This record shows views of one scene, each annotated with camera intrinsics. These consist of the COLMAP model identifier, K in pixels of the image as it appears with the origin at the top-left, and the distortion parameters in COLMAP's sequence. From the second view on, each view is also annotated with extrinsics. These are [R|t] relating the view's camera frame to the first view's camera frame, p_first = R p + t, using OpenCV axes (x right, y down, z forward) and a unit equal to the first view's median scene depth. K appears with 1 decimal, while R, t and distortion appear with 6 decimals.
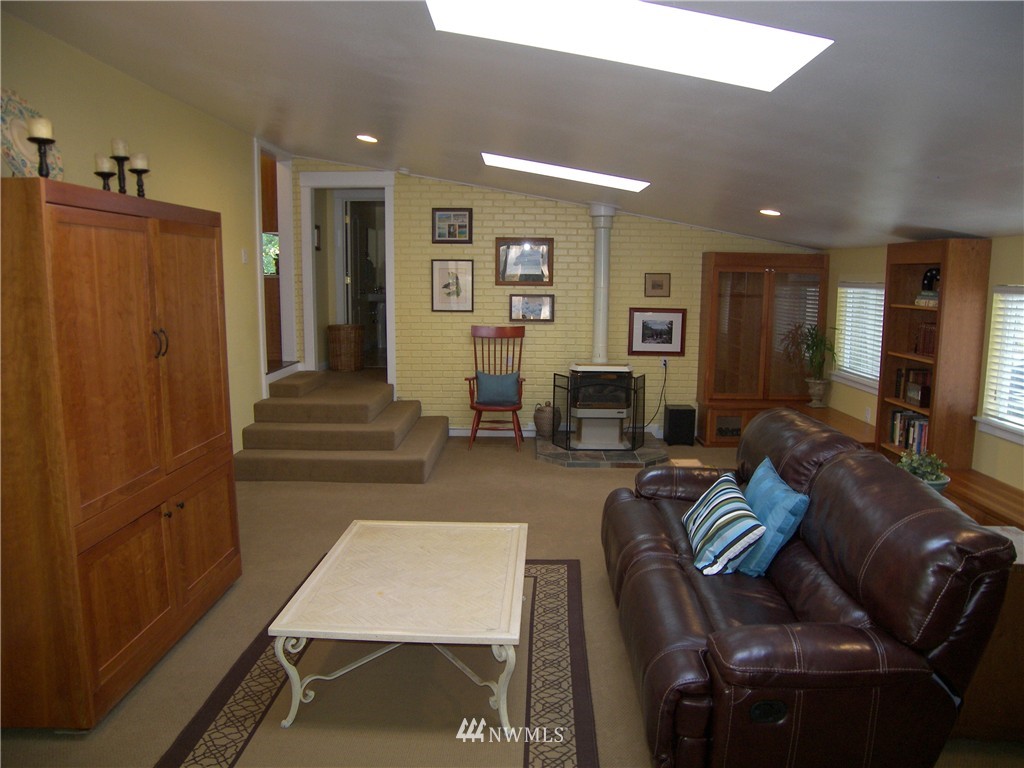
lens RADIAL K [[722.4, 0, 517.2], [0, 722.4, 385.7], [0, 0, 1]] dist [-0.145413, 0.106226]
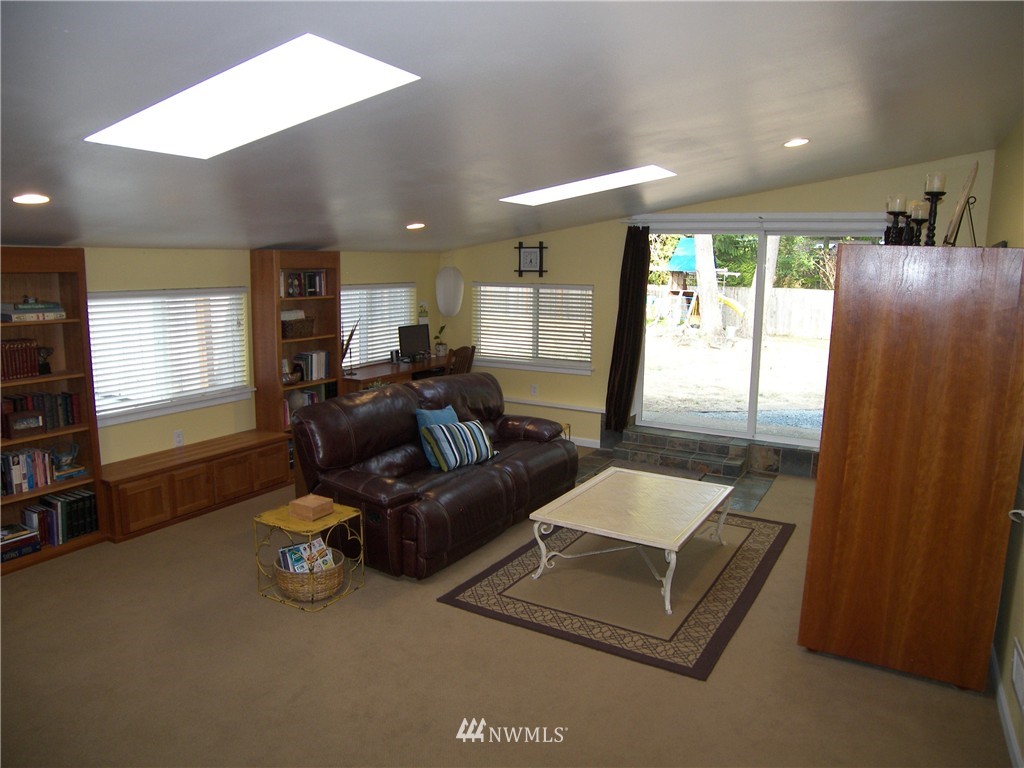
lens RADIAL K [[722.4, 0, 517.2], [0, 722.4, 385.7], [0, 0, 1]] dist [-0.145413, 0.106226]
pose [[-0.881785, -0.095290, 0.461925, -0.244442], [0.051345, 0.954164, 0.294847, -0.174075], [-0.468848, 0.283709, -0.836475, 0.981504]]
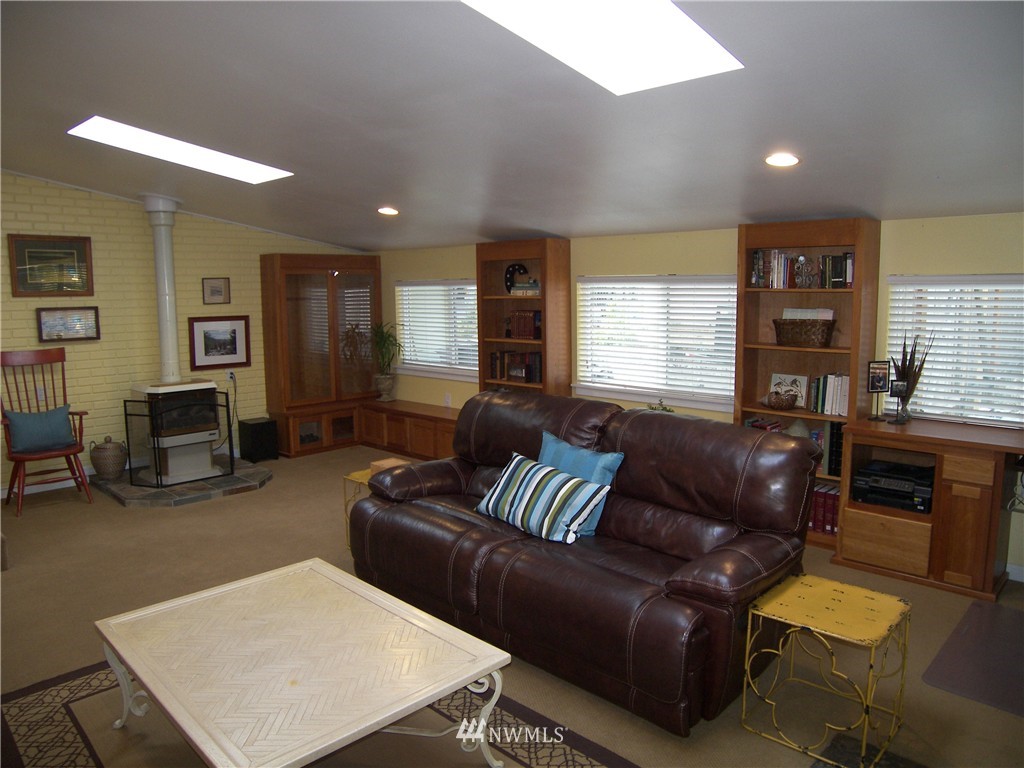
lens RADIAL K [[722.4, 0, 517.2], [0, 722.4, 385.7], [0, 0, 1]] dist [-0.145413, 0.106226]
pose [[0.682291, -0.110071, 0.722747, -0.209709], [0.123985, 0.991702, 0.033986, -0.004711], [-0.720491, 0.066421, 0.690276, 0.121623]]
